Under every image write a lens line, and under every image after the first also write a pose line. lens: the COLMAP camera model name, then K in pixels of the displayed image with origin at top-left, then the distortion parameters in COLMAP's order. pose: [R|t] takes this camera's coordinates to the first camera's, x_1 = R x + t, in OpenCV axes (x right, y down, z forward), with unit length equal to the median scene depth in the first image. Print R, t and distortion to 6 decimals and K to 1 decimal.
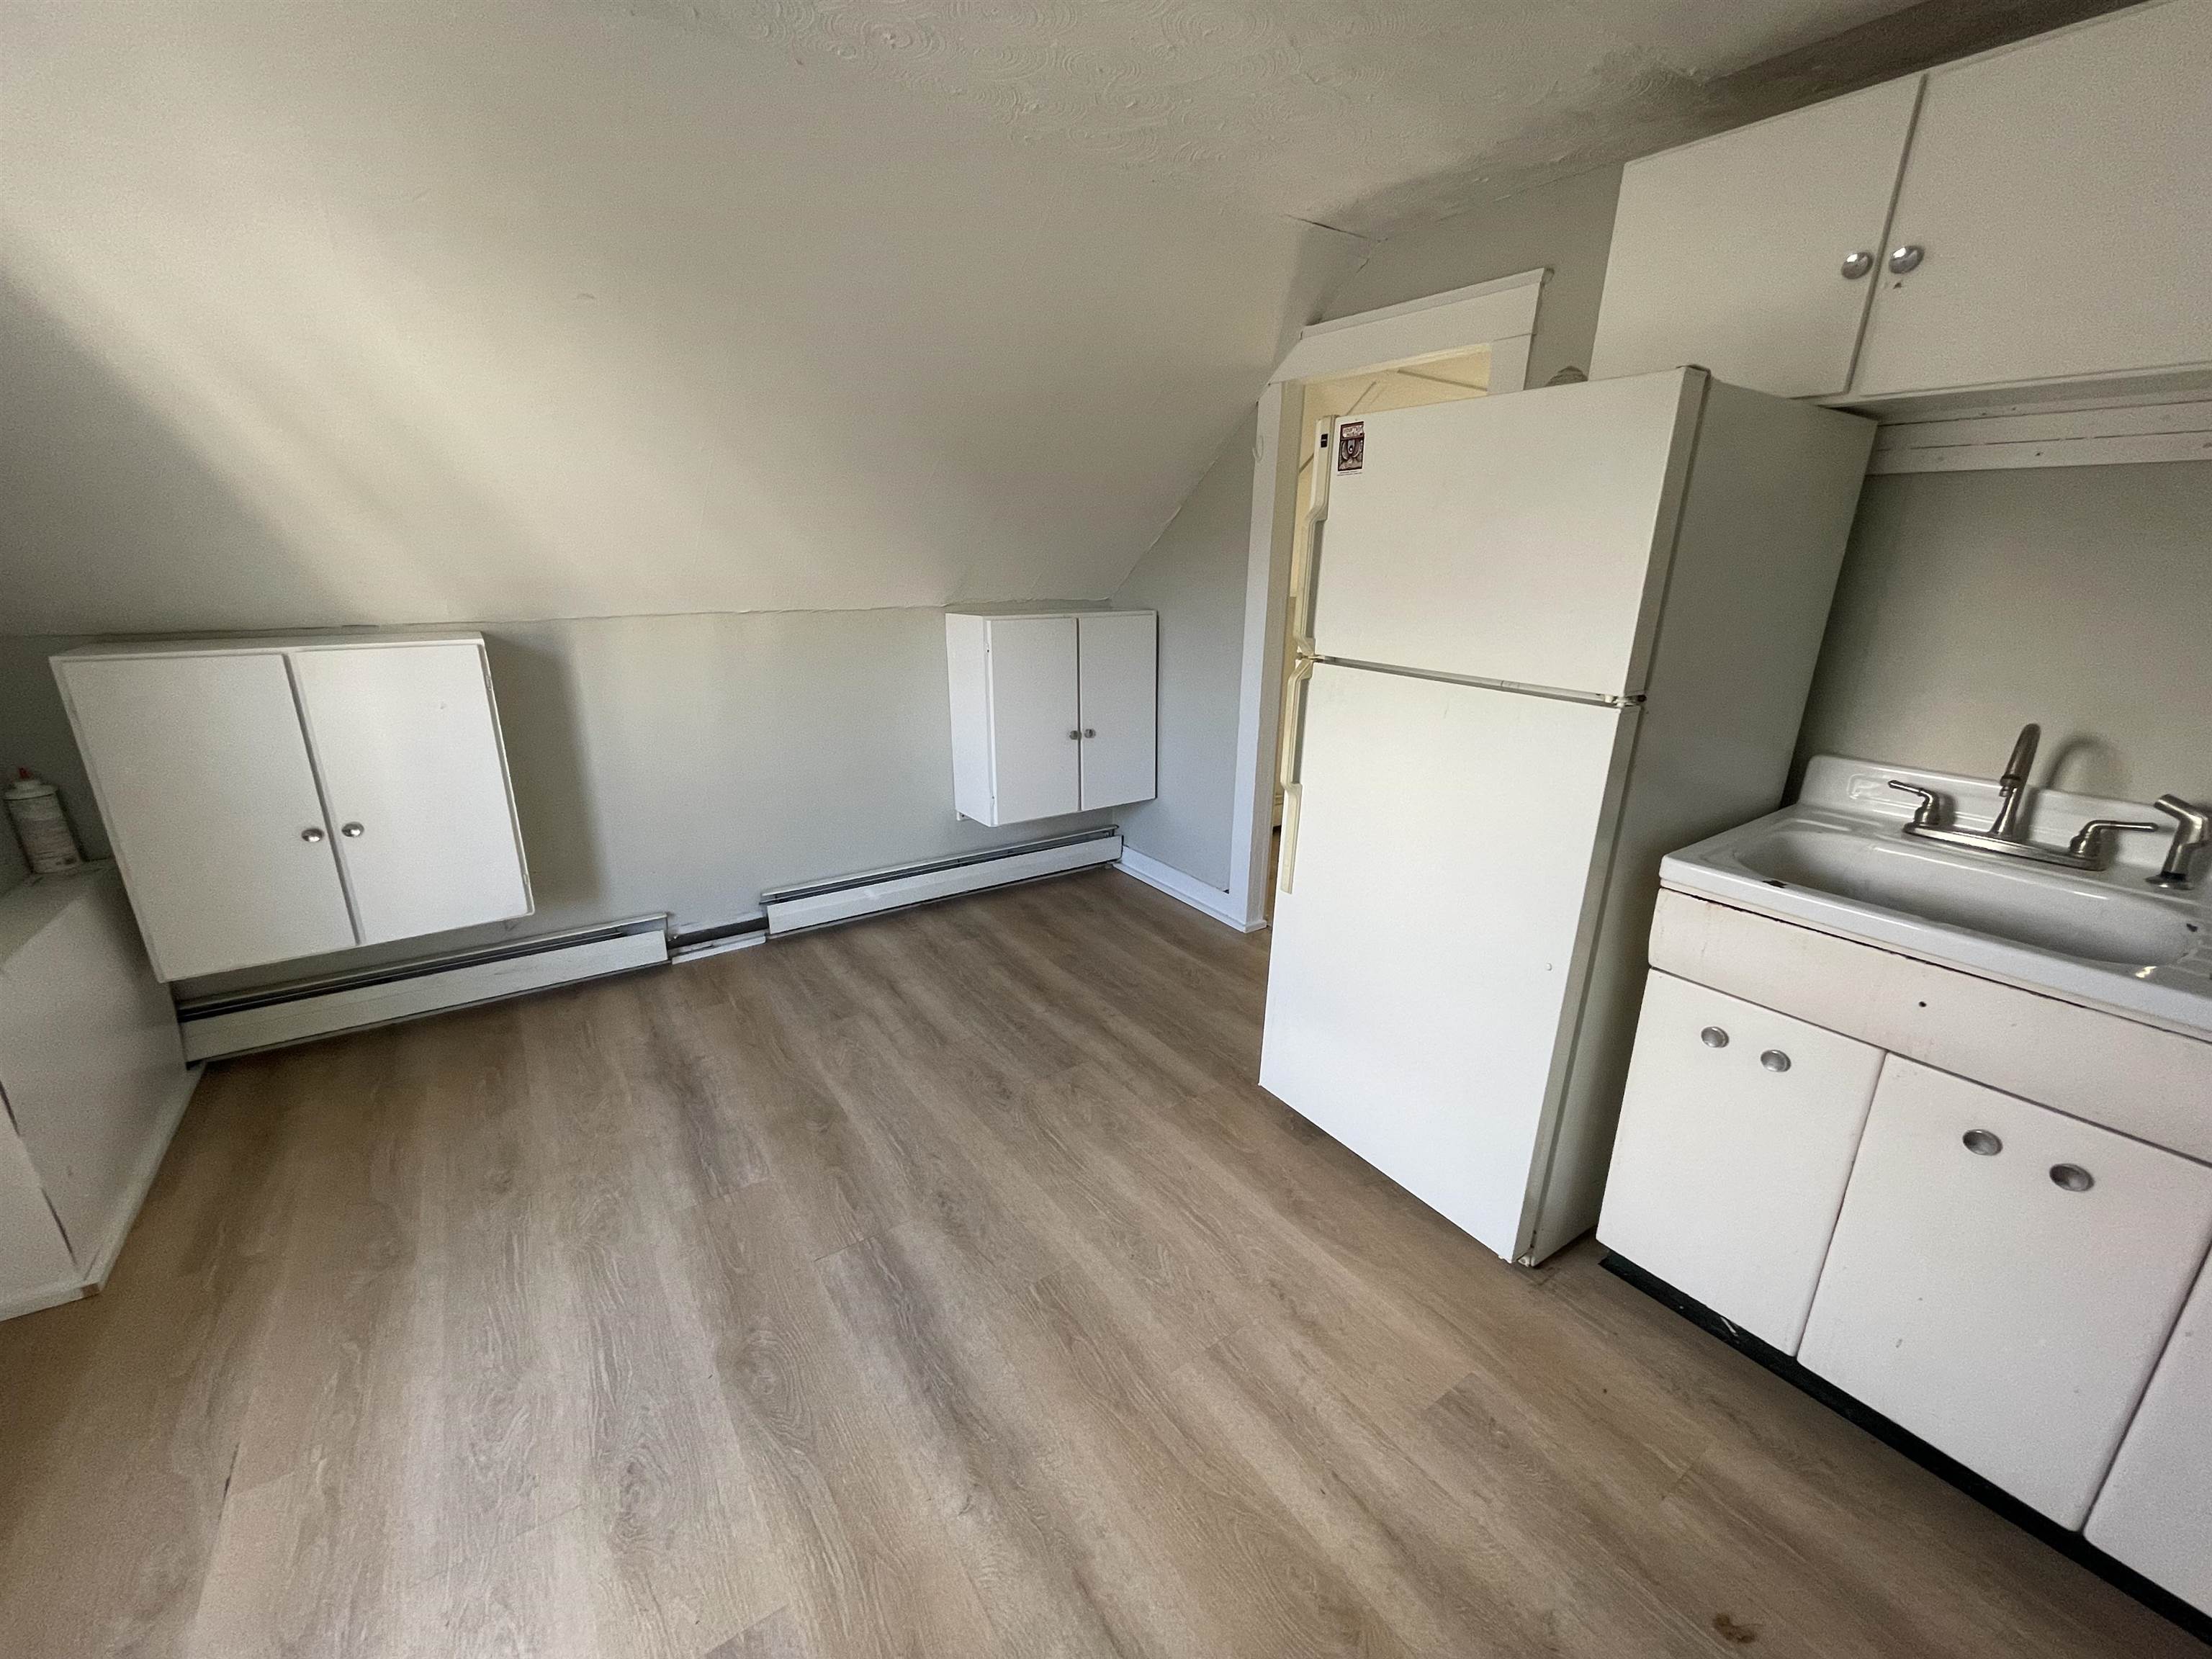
lens RADIAL K [[891.2, 0, 1106.0], [0, 891.2, 829.5], [0, 0, 1]] dist [-0.001363, -0.000371]
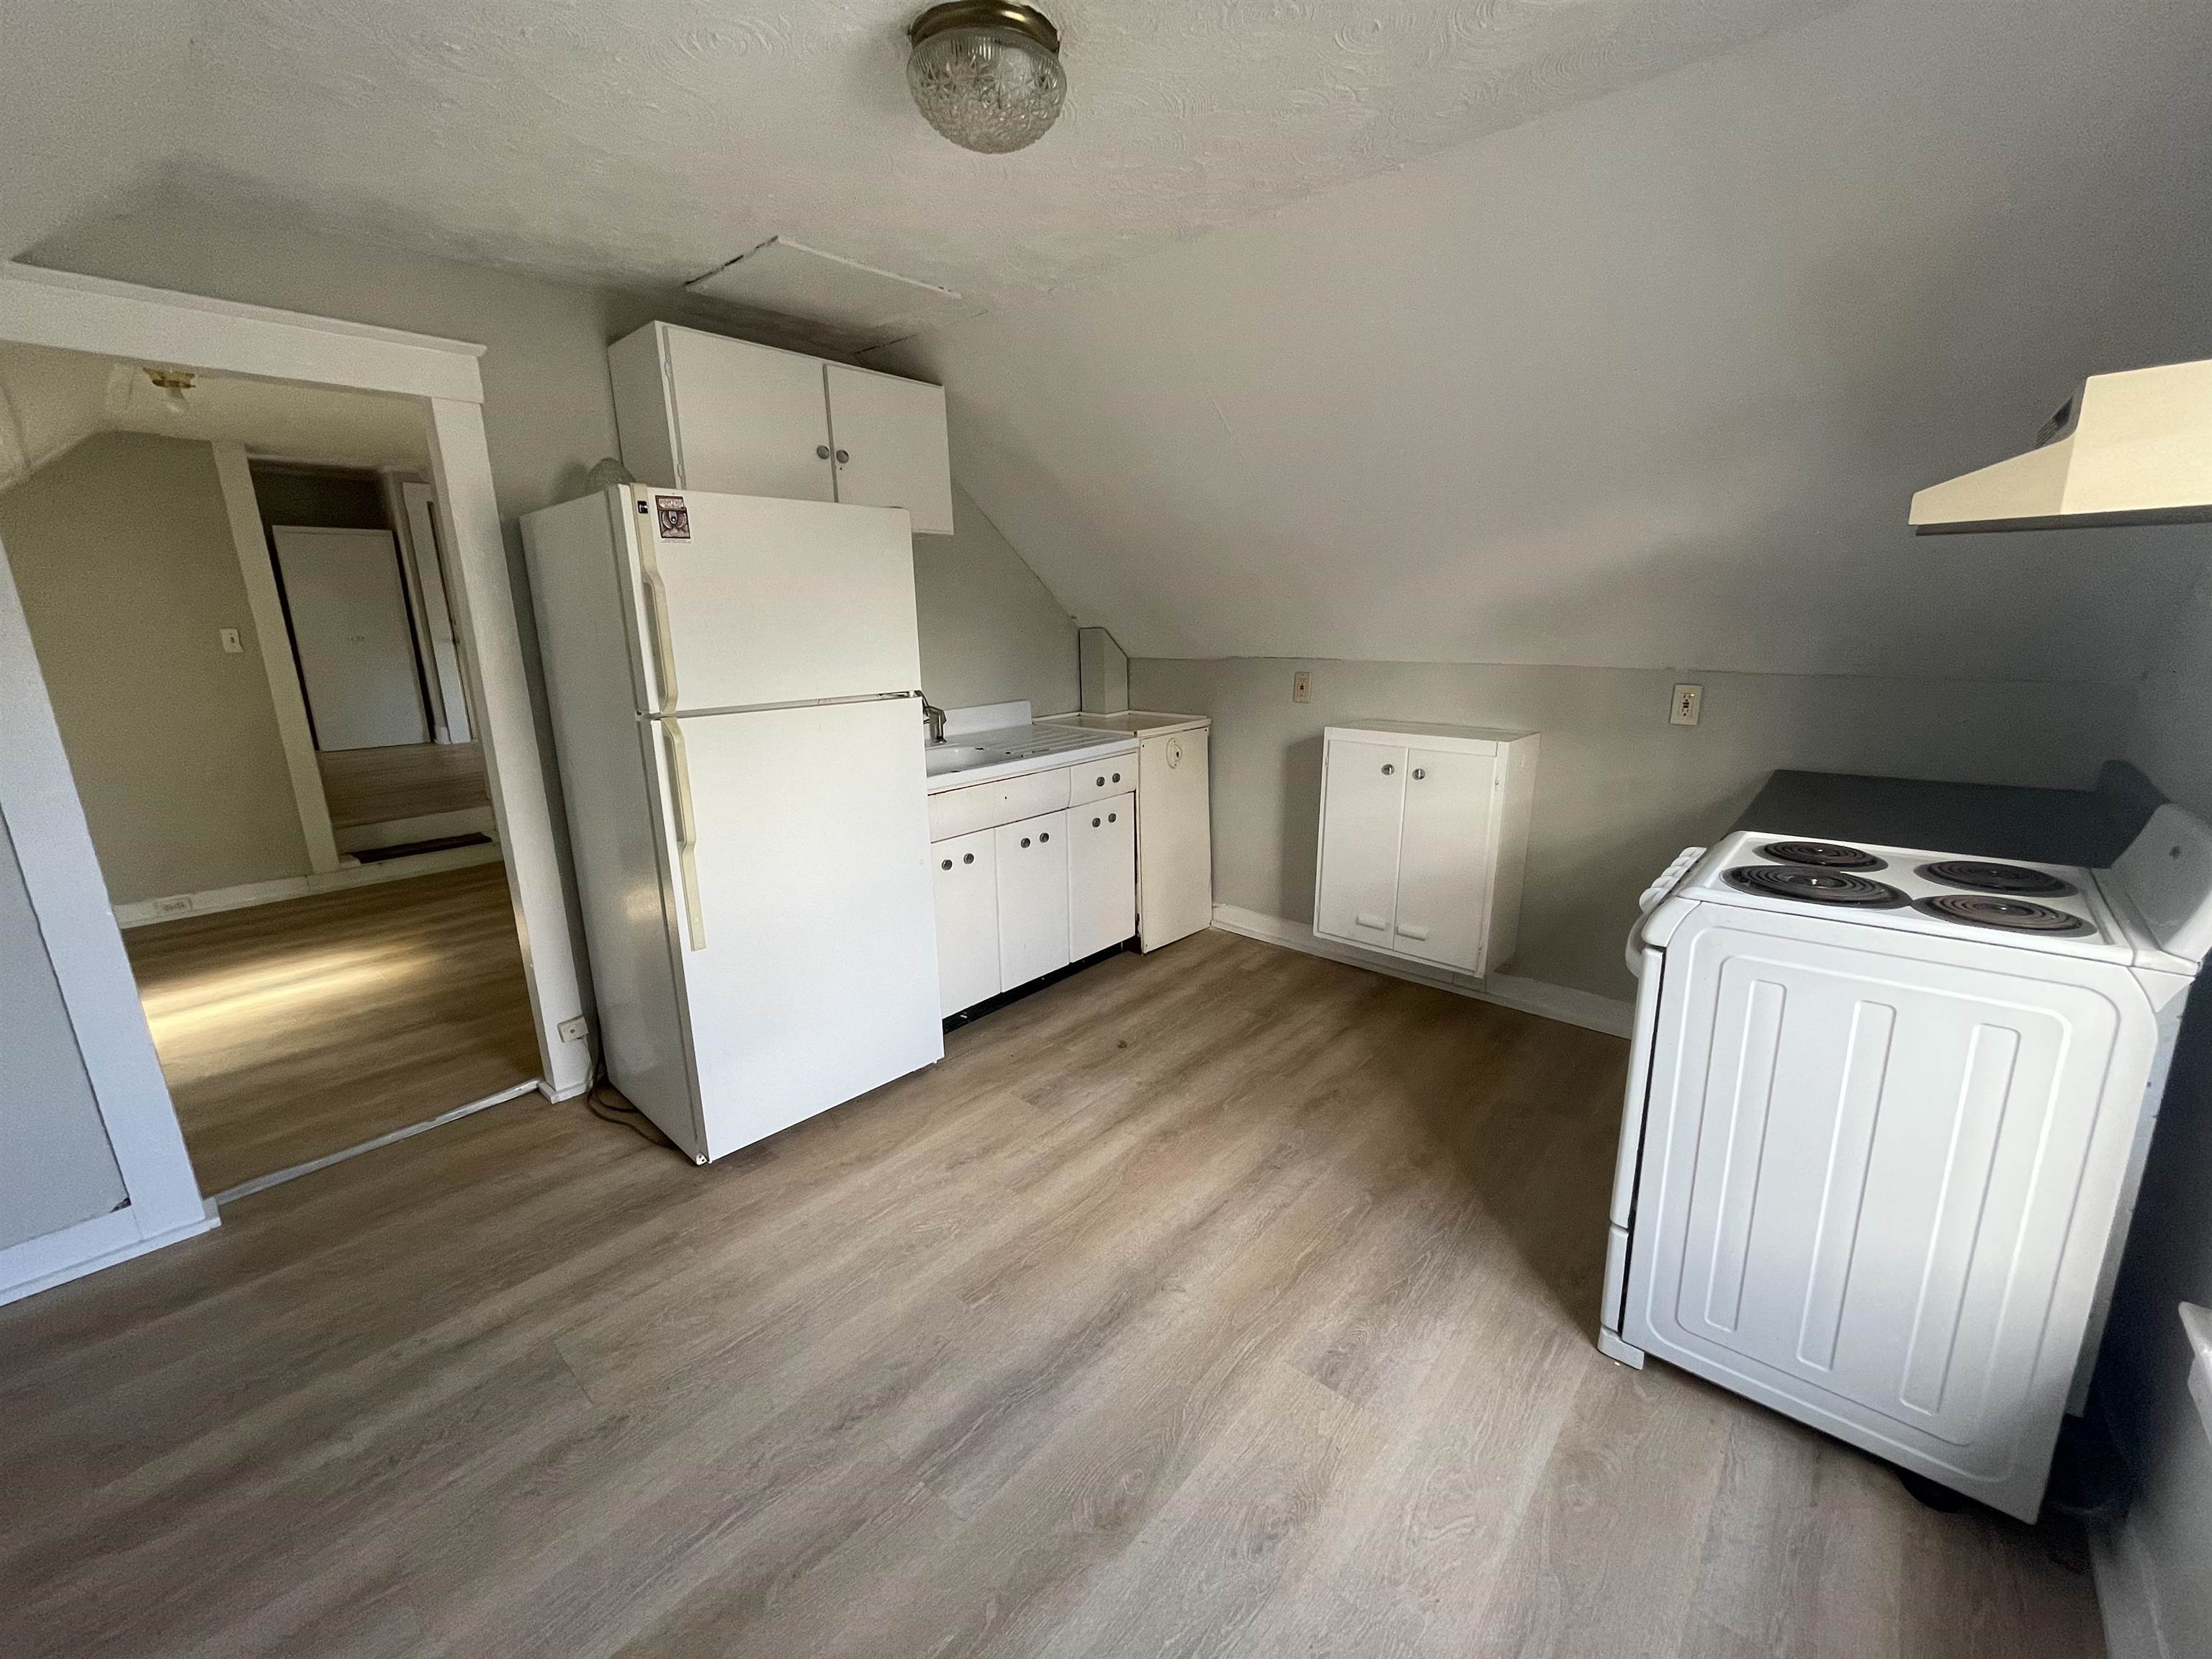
lens RADIAL K [[891.2, 0, 1106.0], [0, 891.2, 829.5], [0, 0, 1]] dist [-0.001363, -0.000371]
pose [[-0.242329, -0.245005, 0.938749, -0.967578], [0.297930, 0.902045, 0.312333, -0.270686], [-0.923317, 0.355368, -0.145597, 0.811849]]
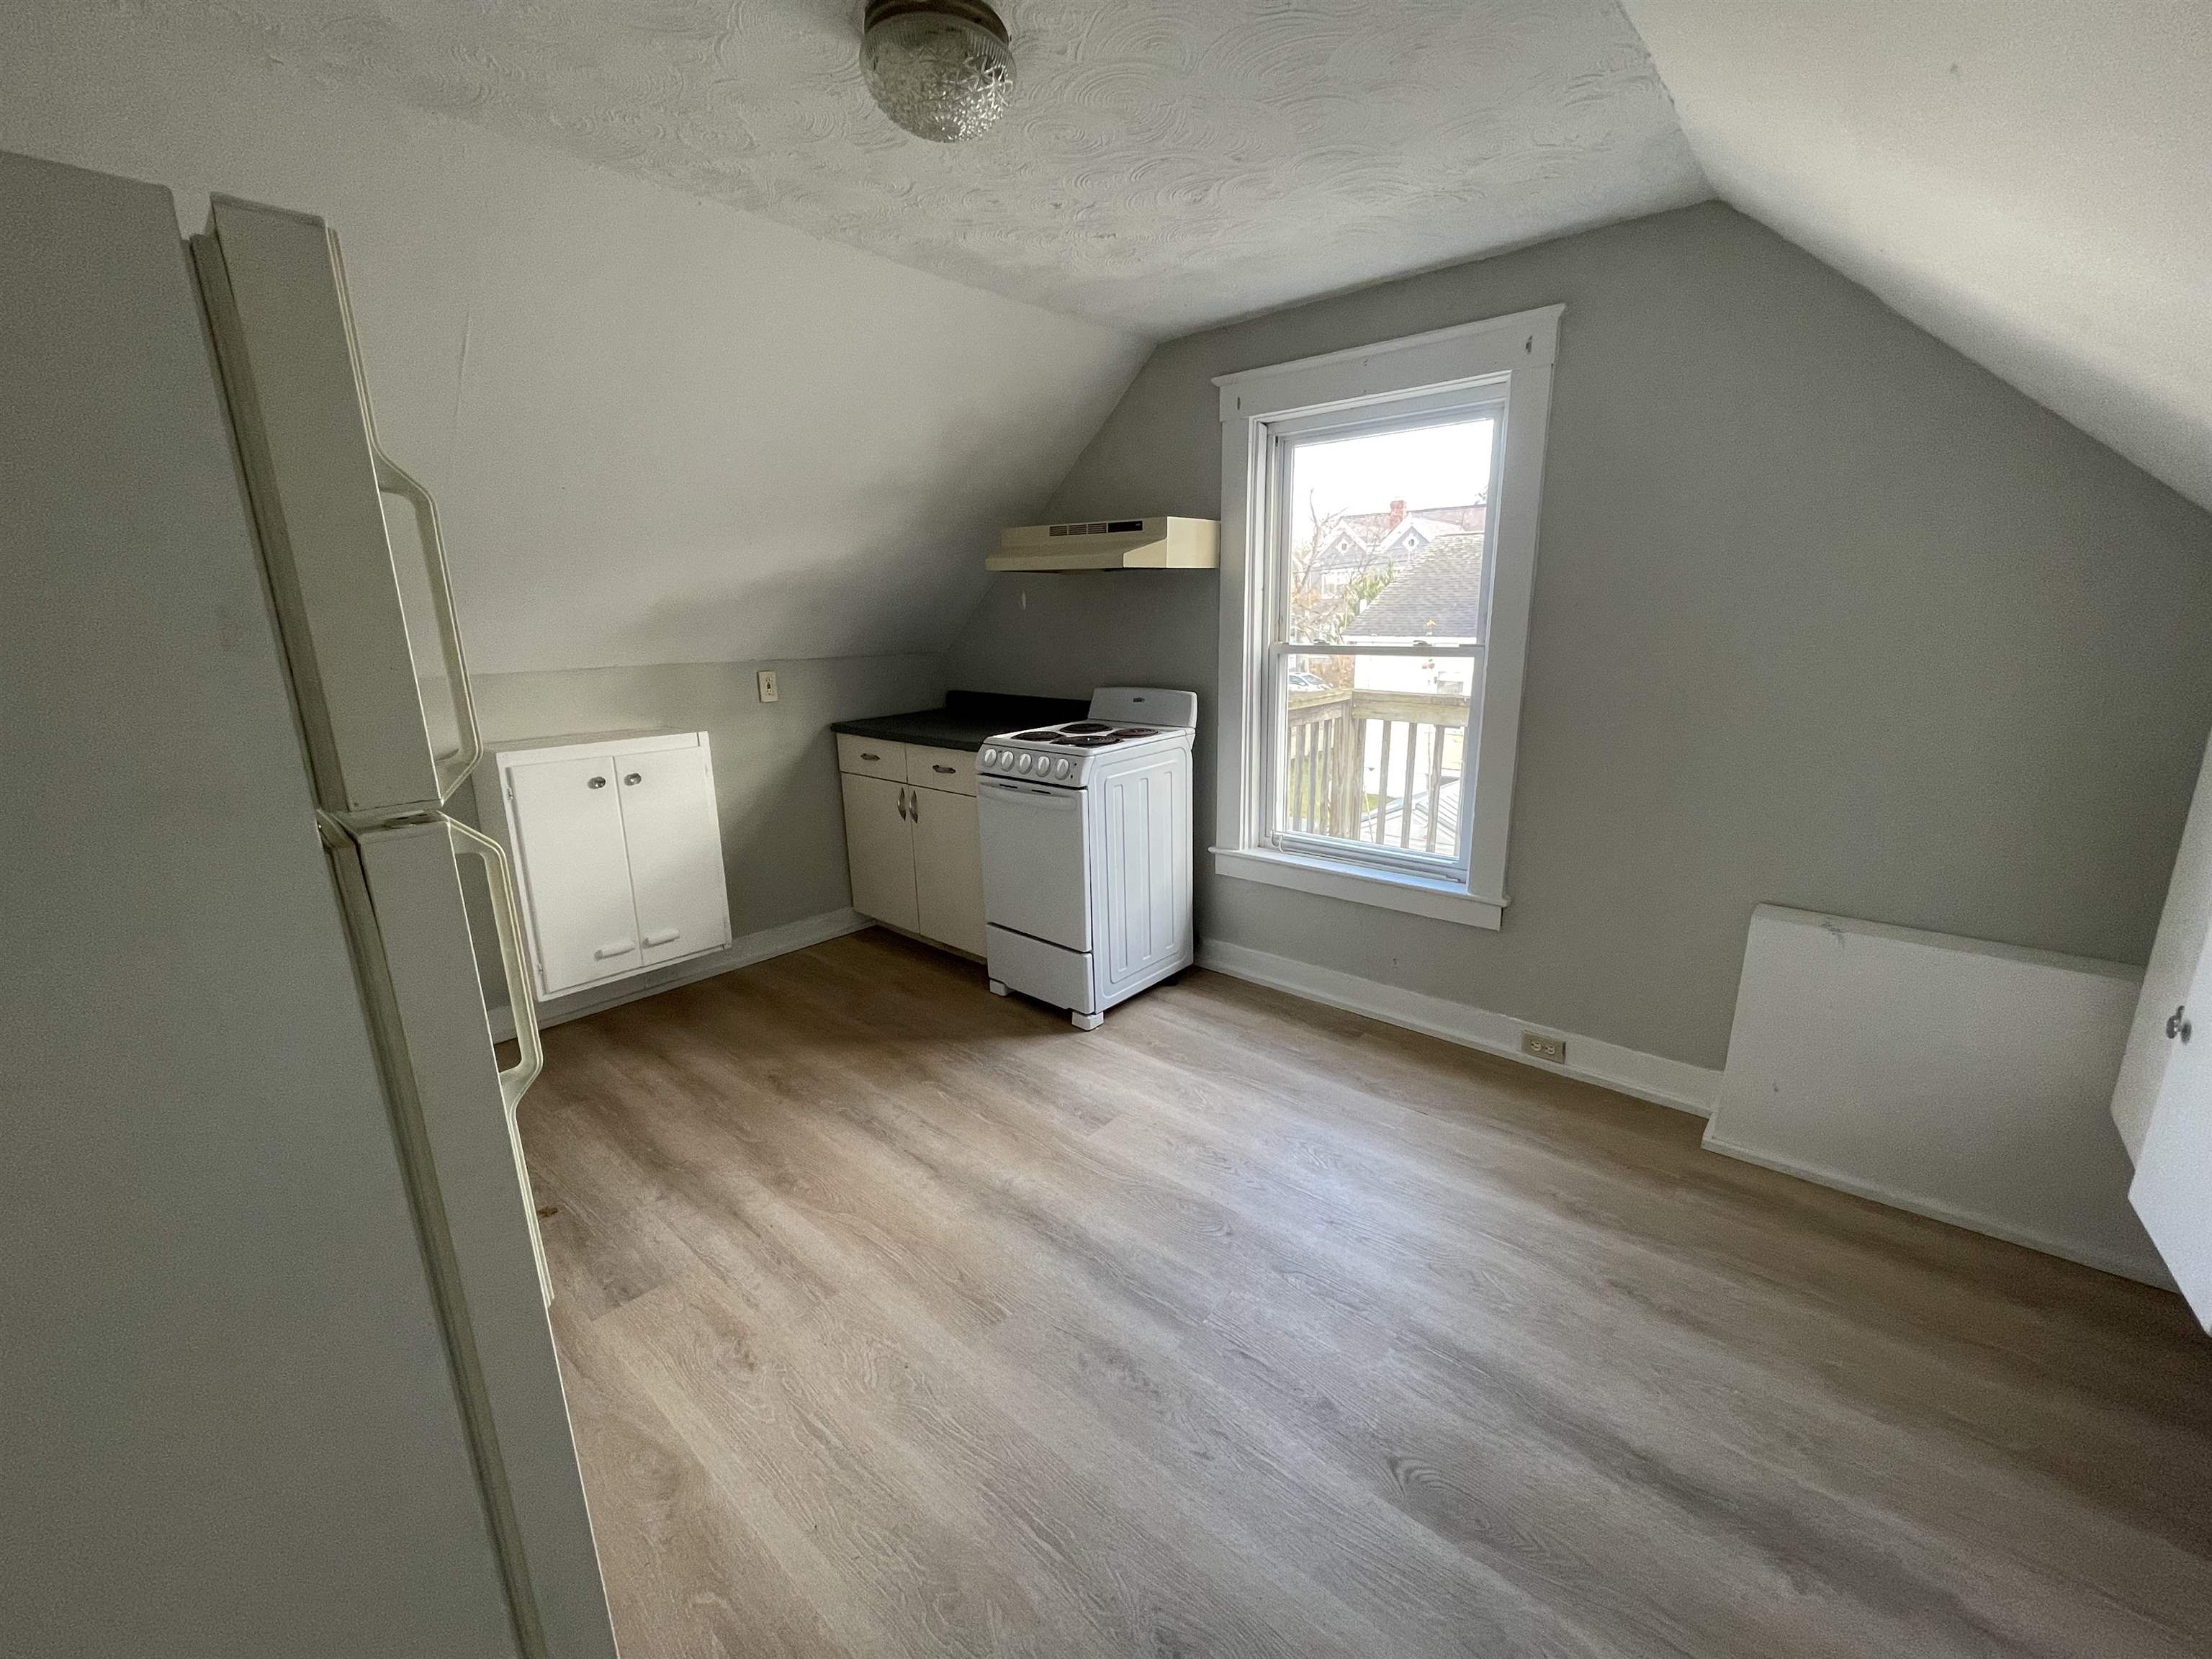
lens RADIAL K [[891.2, 0, 1106.0], [0, 891.2, 829.5], [0, 0, 1]] dist [-0.001363, -0.000371]
pose [[-0.968583, 0.057025, -0.242064, 0.022089], [-0.074138, 0.862887, 0.499930, -0.468145], [0.237383, 0.502170, -0.831550, 1.590582]]
